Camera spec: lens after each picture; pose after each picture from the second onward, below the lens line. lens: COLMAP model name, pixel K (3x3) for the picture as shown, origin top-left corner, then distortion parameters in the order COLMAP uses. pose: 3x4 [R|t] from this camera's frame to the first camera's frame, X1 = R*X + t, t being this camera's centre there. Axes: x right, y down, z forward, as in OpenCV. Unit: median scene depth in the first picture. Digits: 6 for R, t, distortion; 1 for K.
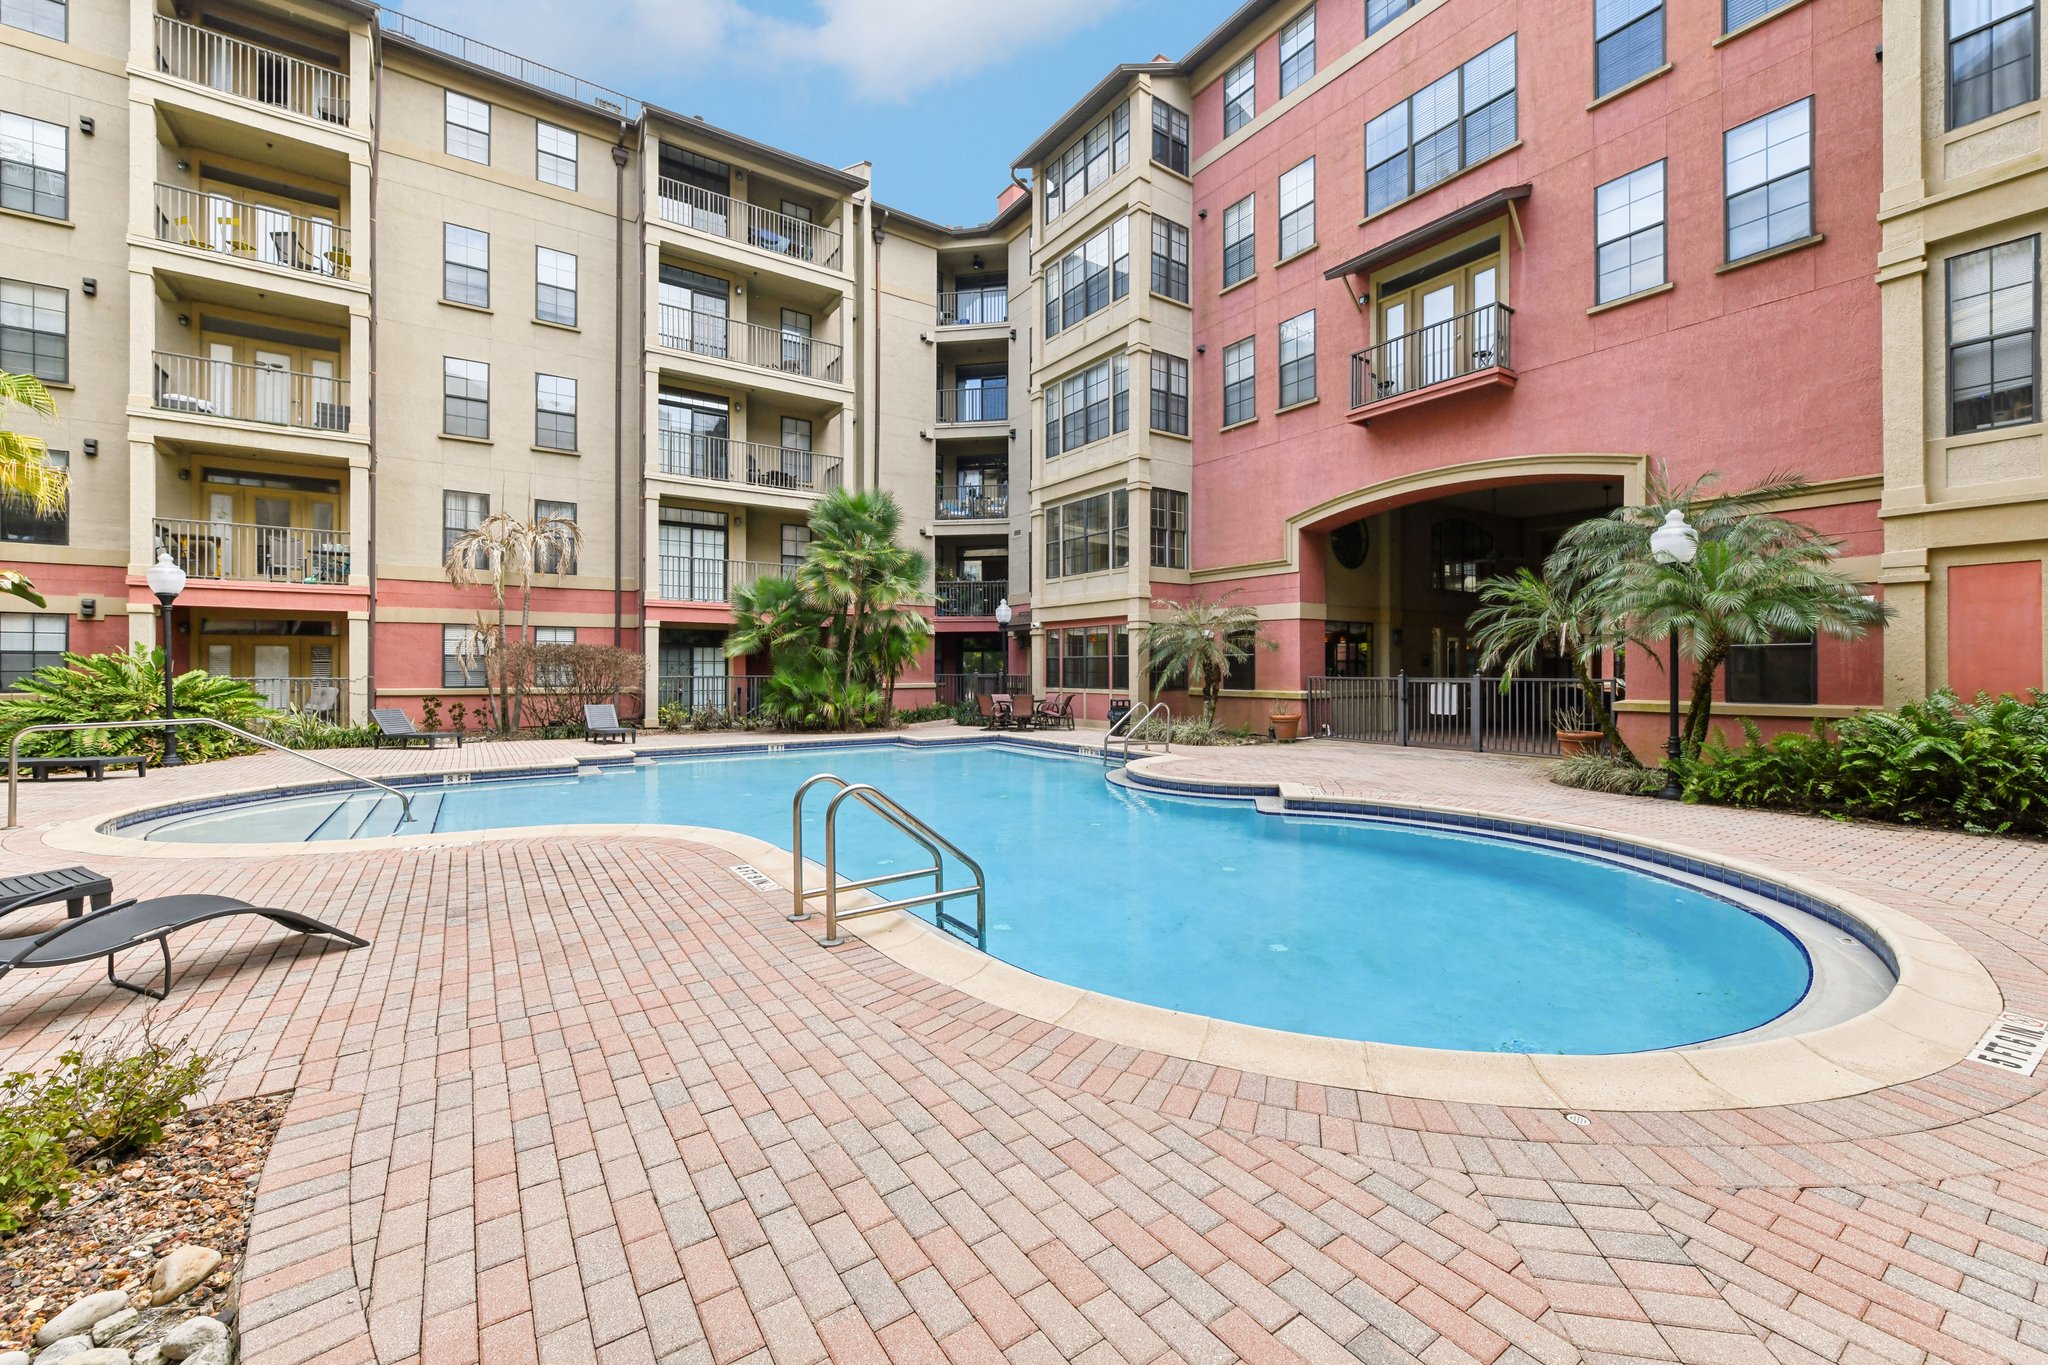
lens RADIAL K [[808.6, 0, 1028.0], [0, 808.6, 664.1], [0, 0, 1]] dist [0.001070, 0.000164]
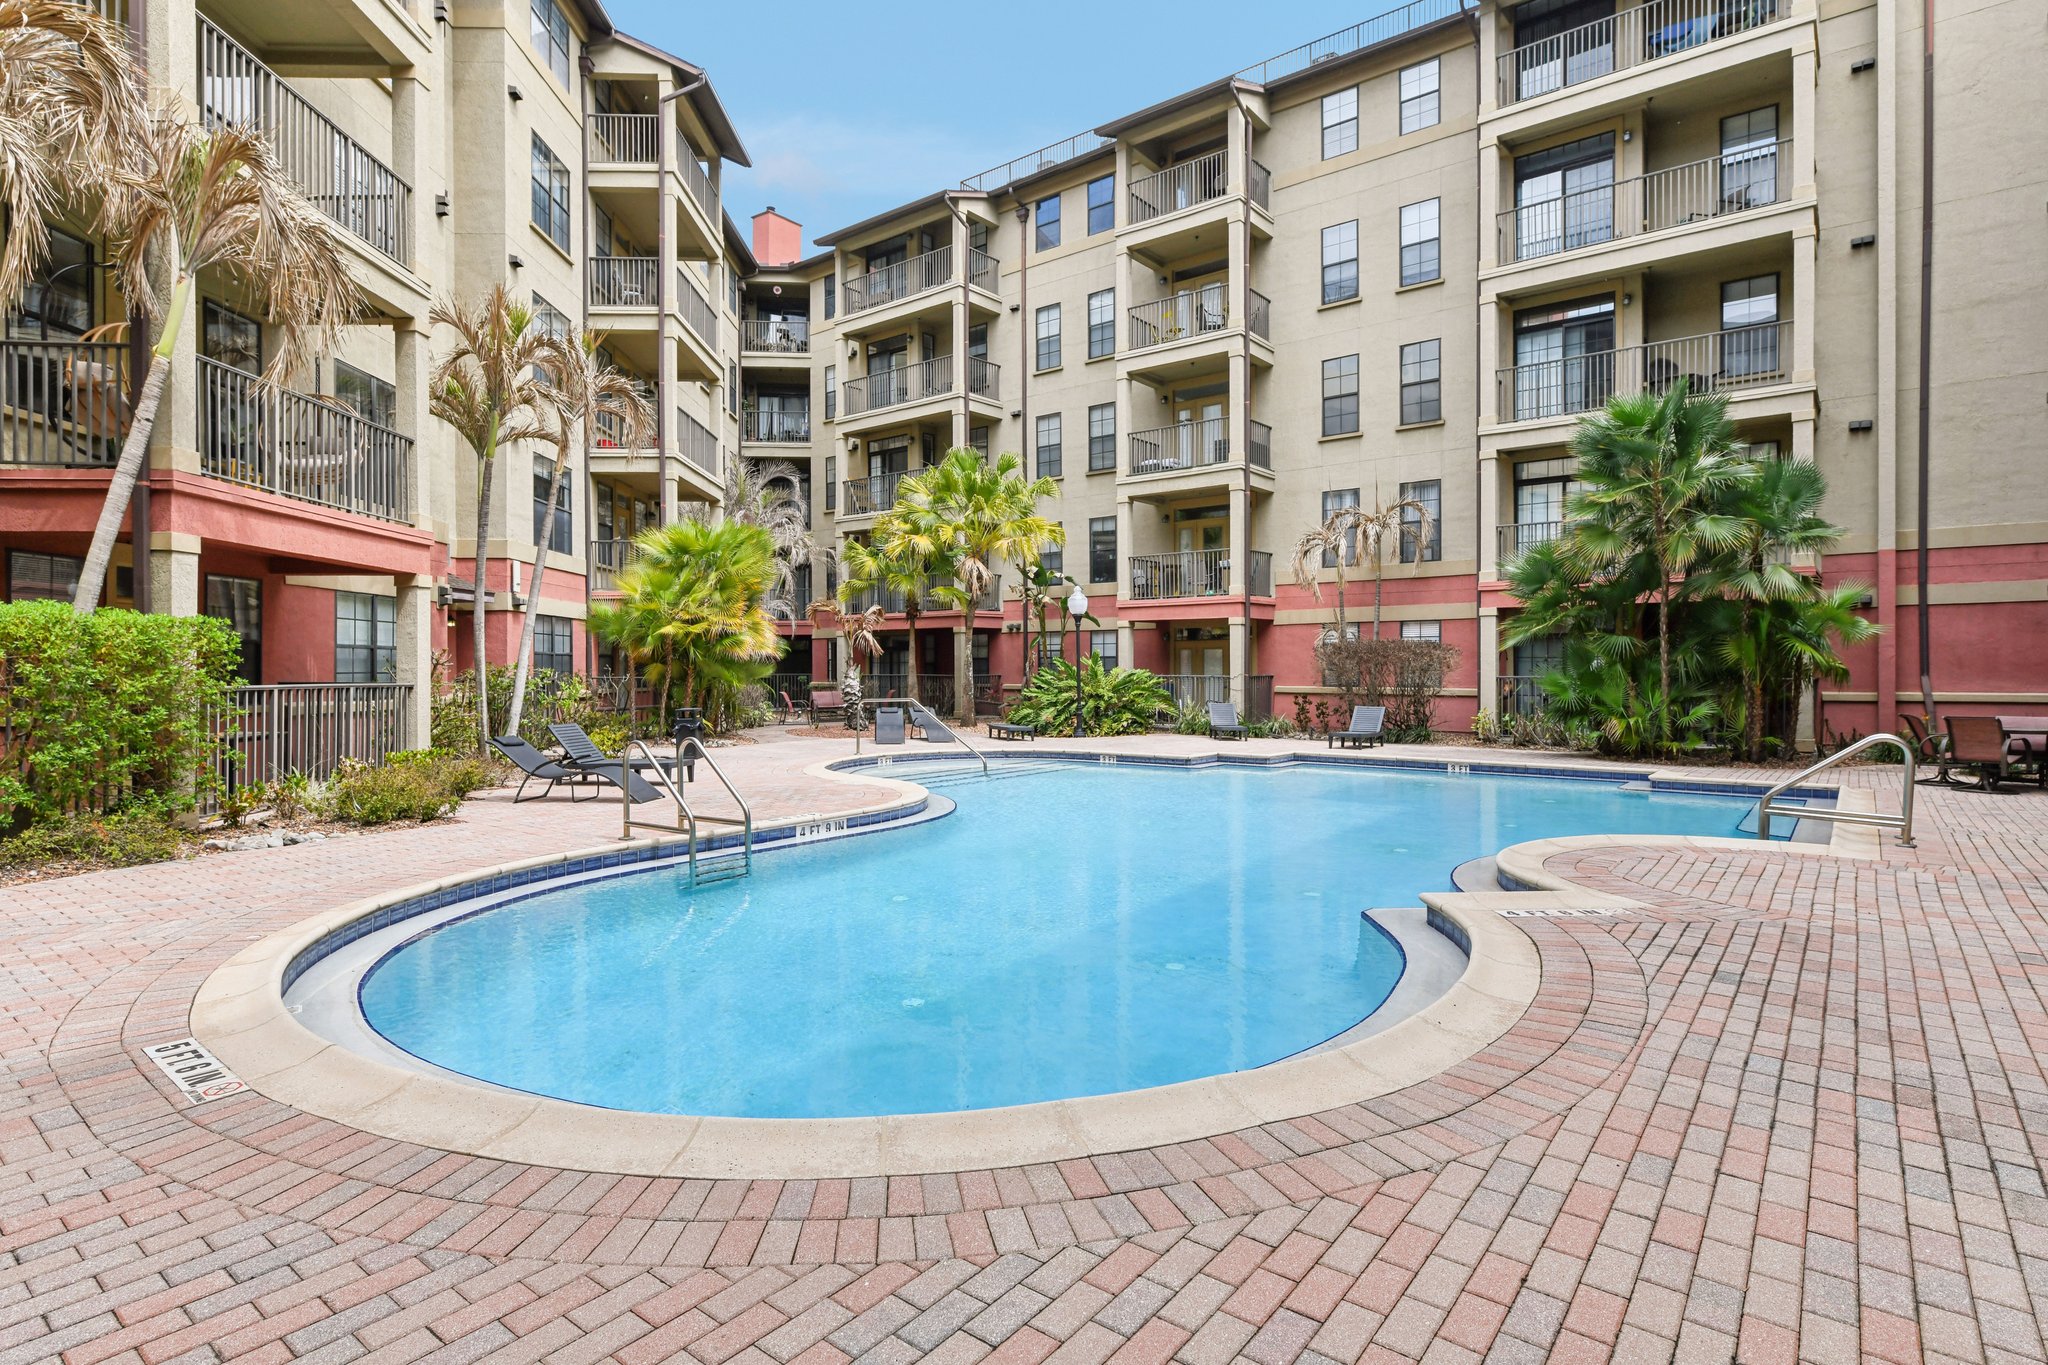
lens RADIAL K [[1046.1, 0, 1028.3], [0, 1046.1, 676.3], [0, 0, 1]] dist [-0.003942, -0.000532]
pose [[0.289153, 0.005141, -0.957269, 0.428187], [0.007352, 0.999944, 0.007591, 0.004234], [0.957255, -0.009233, 0.289099, 0.256896]]
